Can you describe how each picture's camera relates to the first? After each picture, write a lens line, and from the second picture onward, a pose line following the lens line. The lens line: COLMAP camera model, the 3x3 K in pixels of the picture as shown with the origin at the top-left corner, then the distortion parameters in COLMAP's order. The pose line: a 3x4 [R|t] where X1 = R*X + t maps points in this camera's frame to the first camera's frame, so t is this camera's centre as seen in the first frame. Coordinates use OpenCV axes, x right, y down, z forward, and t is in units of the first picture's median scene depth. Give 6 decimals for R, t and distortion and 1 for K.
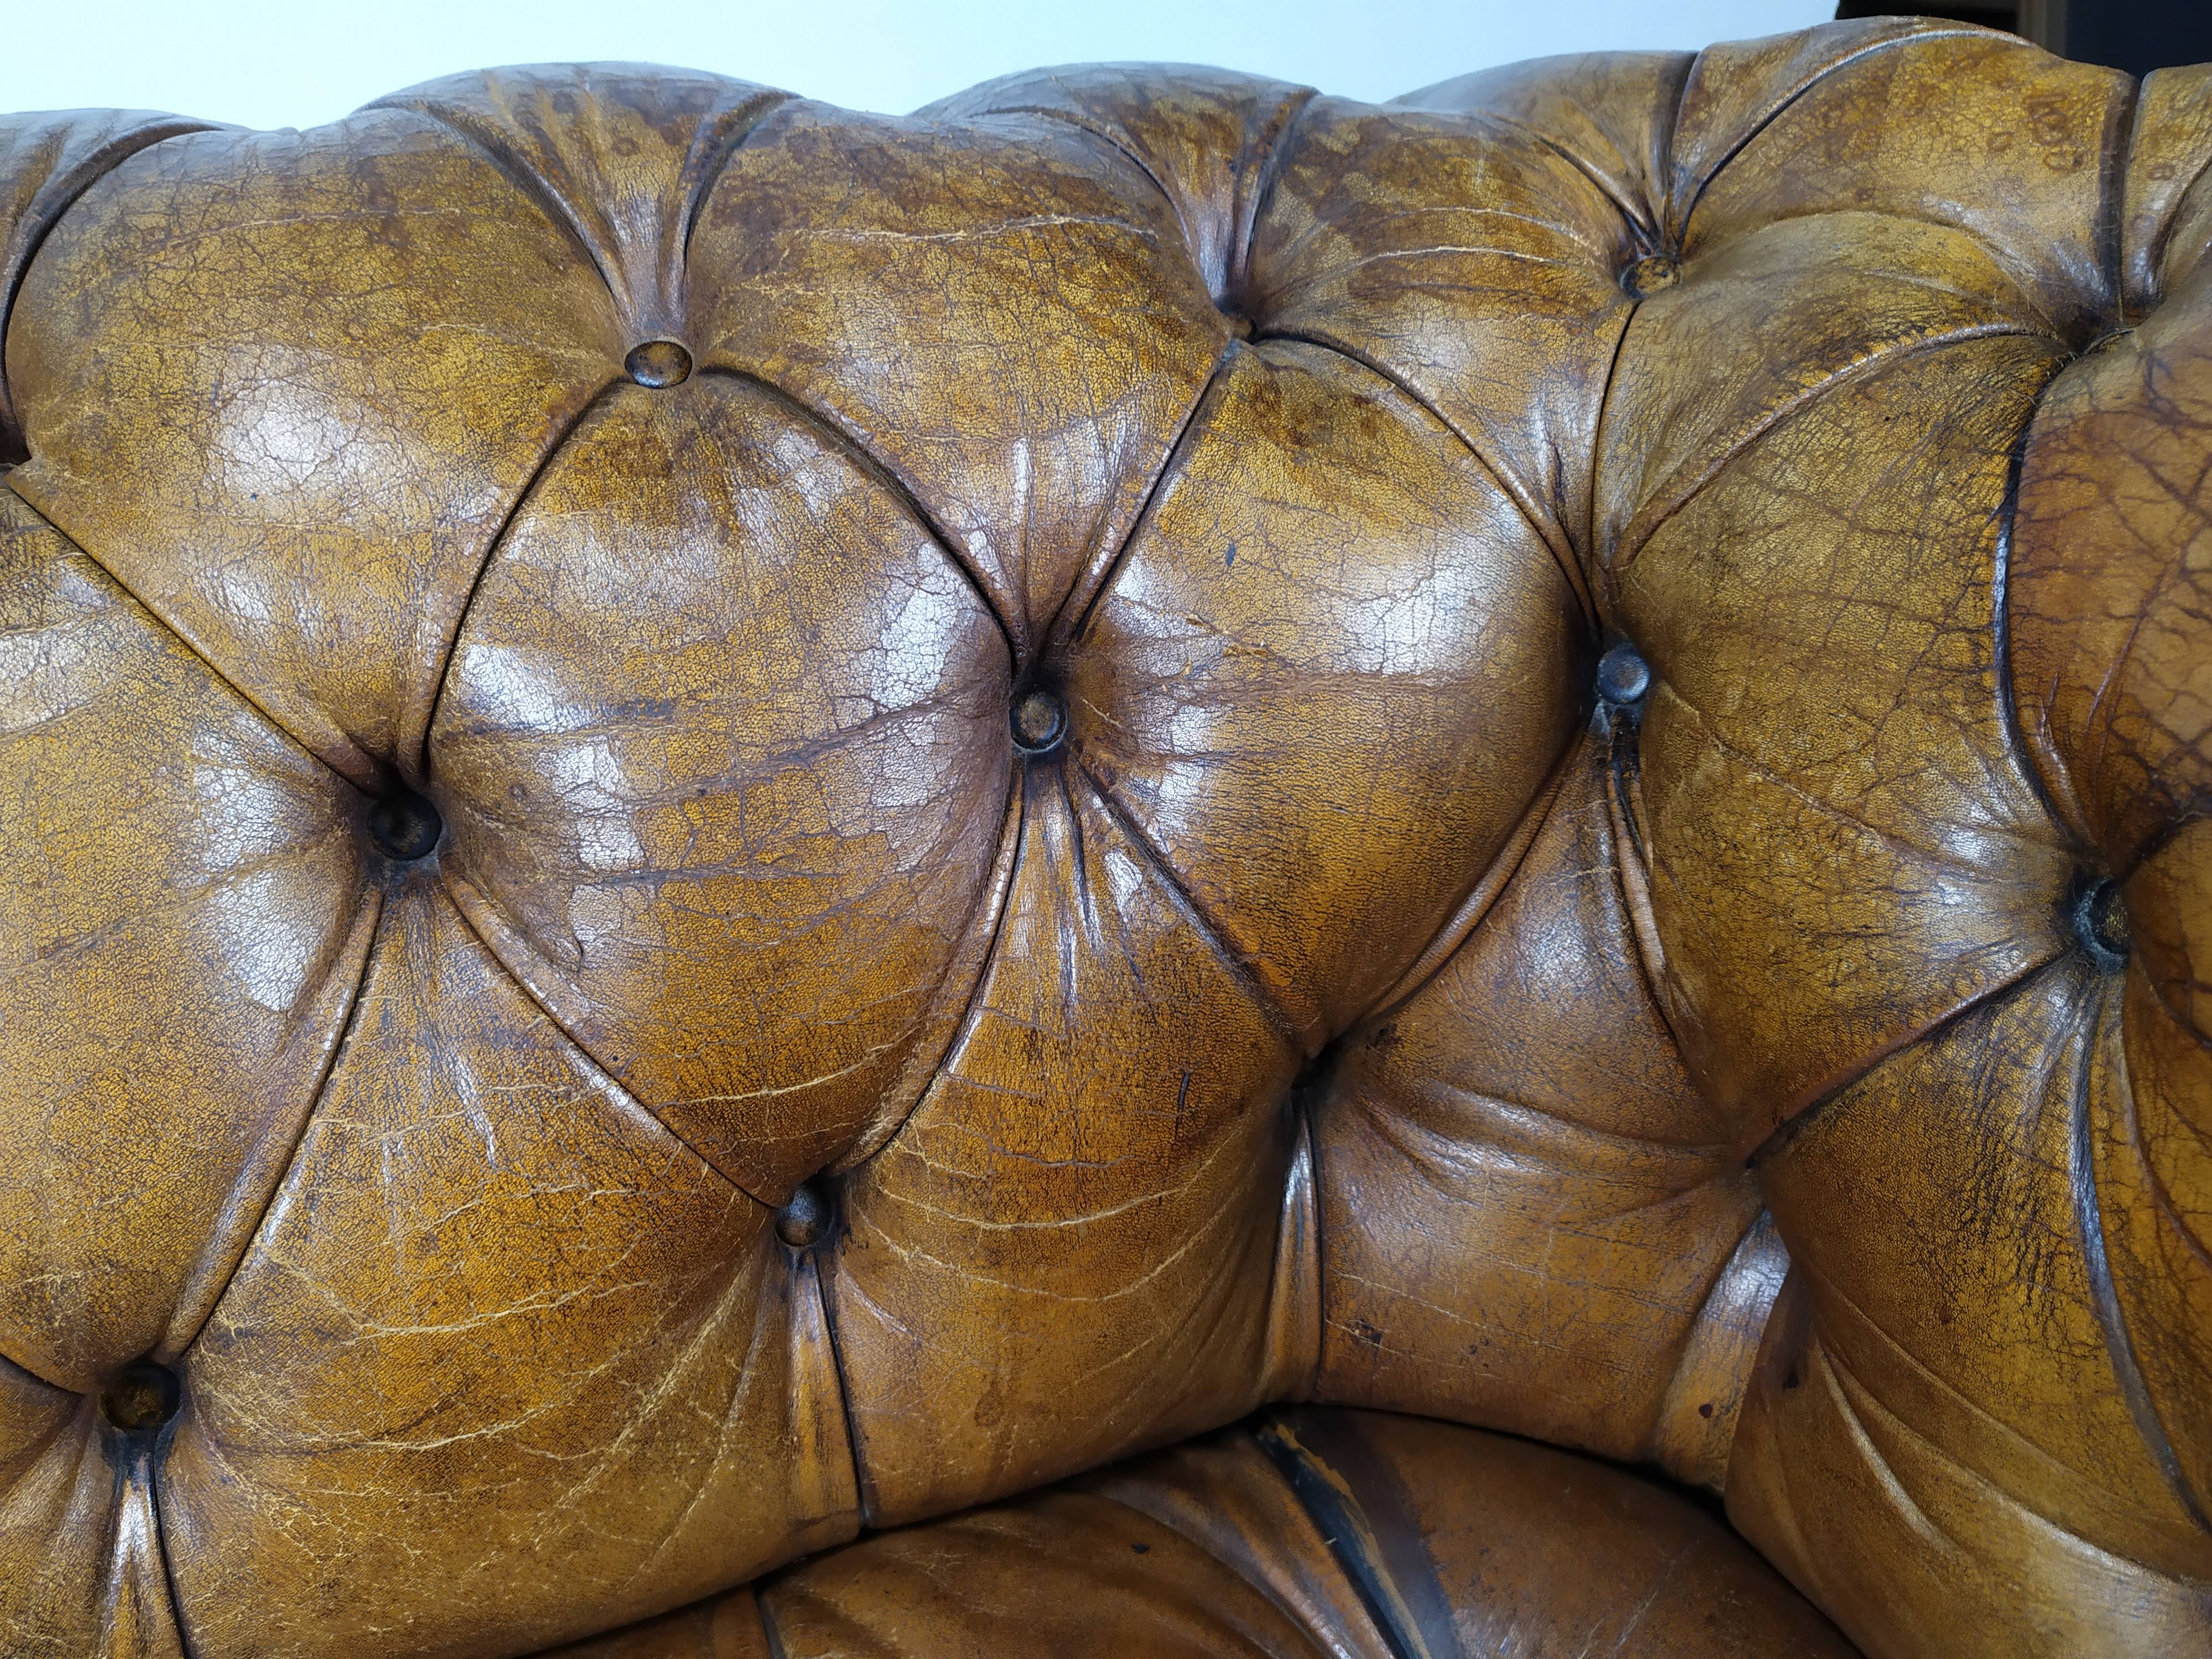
lens RADIAL K [[1755.1, 0, 1067.7], [0, 1755.1, 817.4], [0, 0, 1]] dist [0.041321, -0.079085]
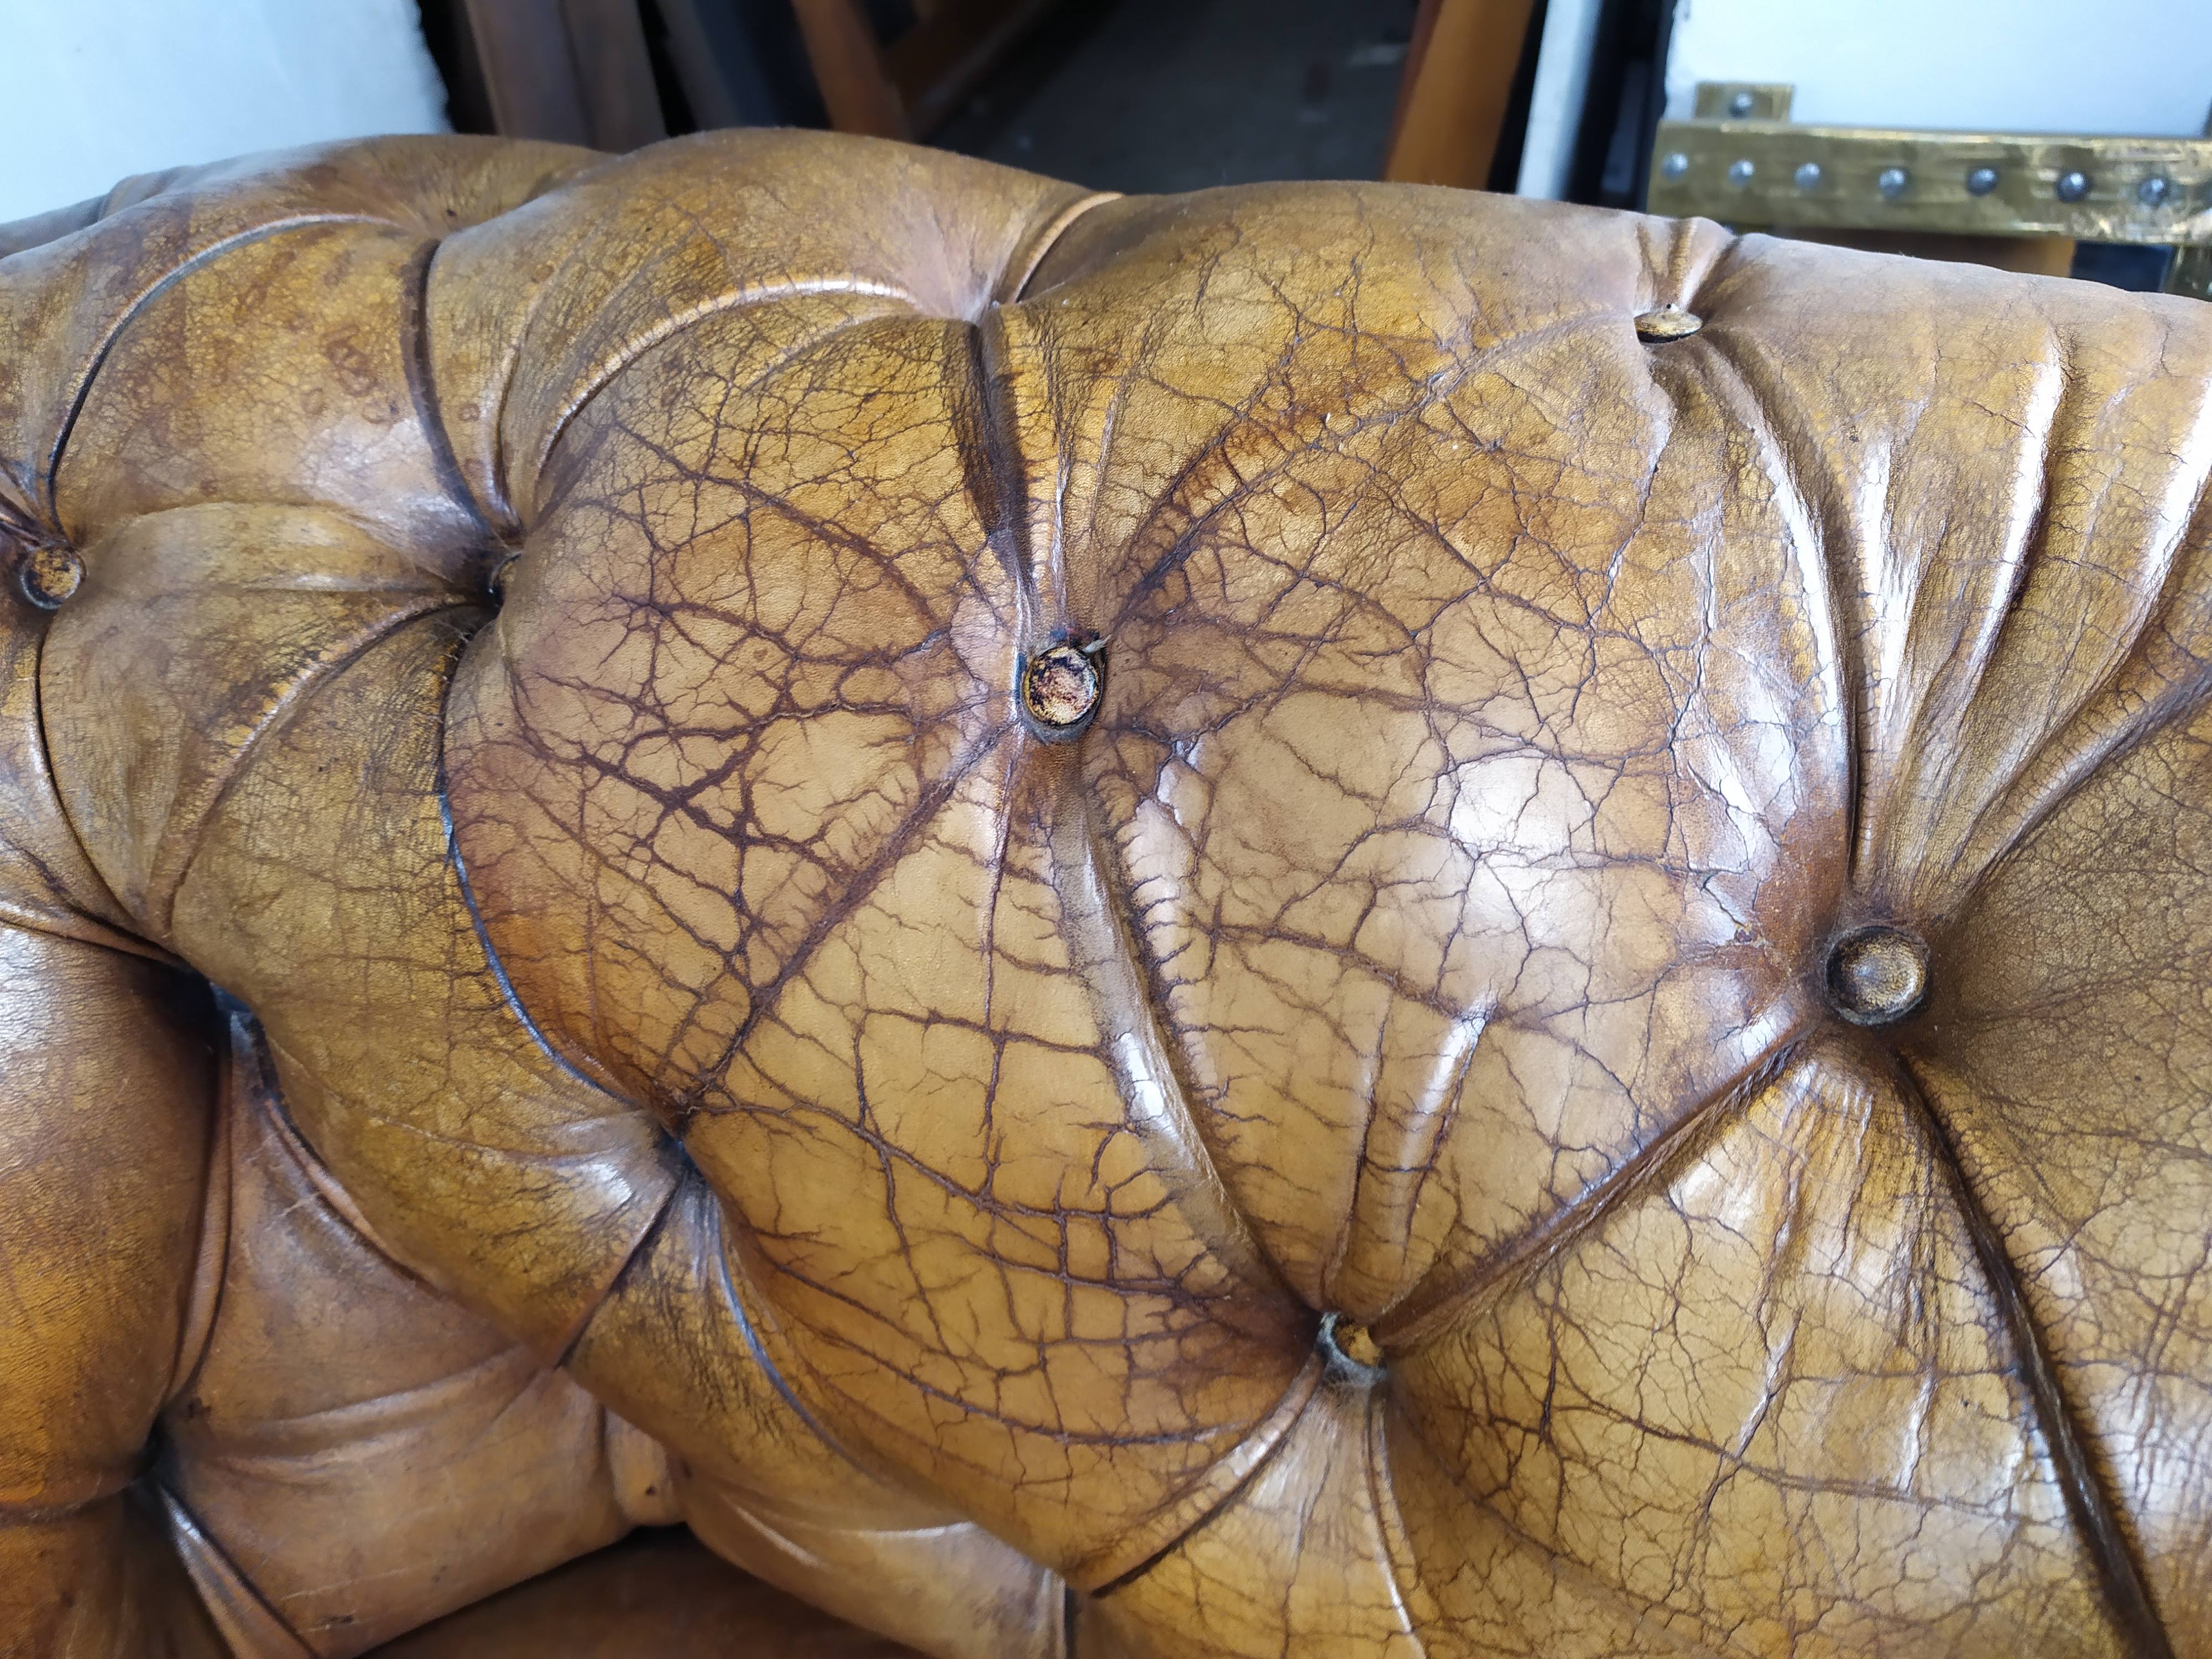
lens RADIAL K [[1755.1, 0, 1164.7], [0, 1755.1, 840.7], [0, 0, 1]] dist [0.041321, -0.079085]
pose [[0.739890, -0.468170, 0.483093, 0.284806], [0.347771, 0.880898, 0.321052, -0.312696], [-0.575863, -0.069537, 0.814584, -0.090980]]
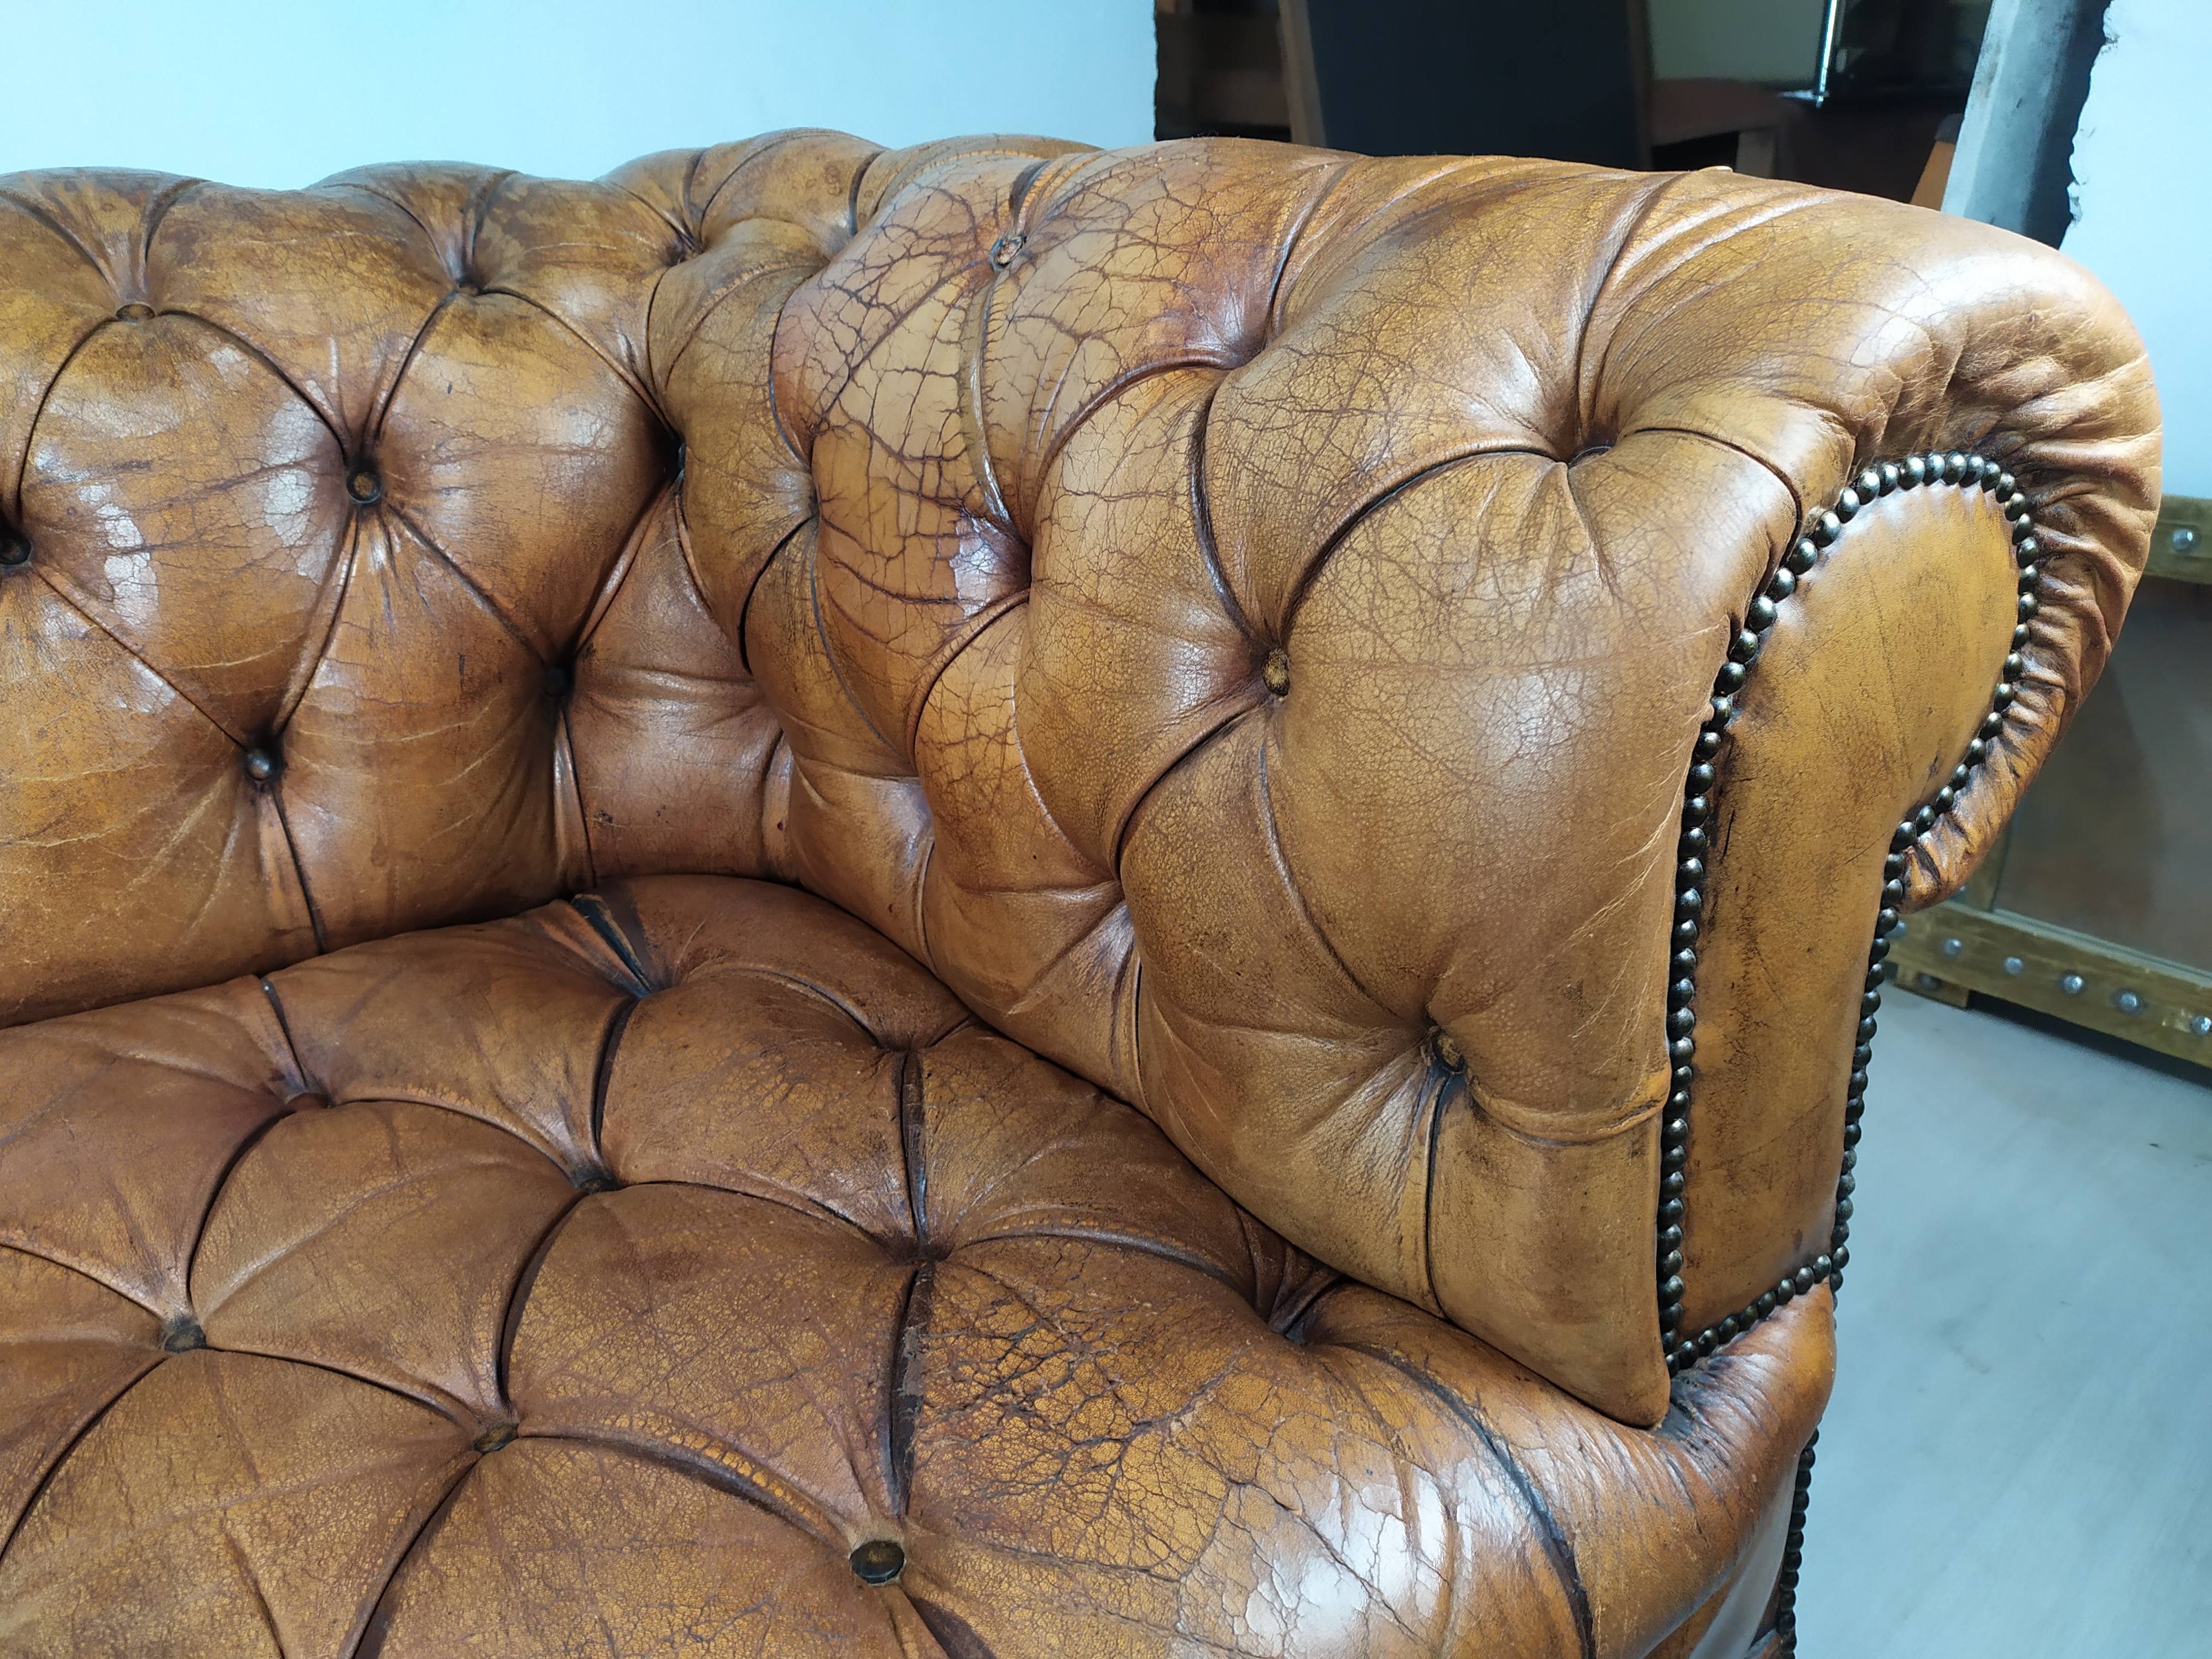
lens RADIAL K [[1755.1, 0, 1131.5], [0, 1755.1, 793.2], [0, 0, 1]] dist [0.041321, -0.079085]
pose [[0.965519, -0.105261, 0.238103, 0.310551], [0.122317, 0.990796, -0.057988, 0.514036], [-0.229808, 0.085113, 0.969507, -1.086335]]
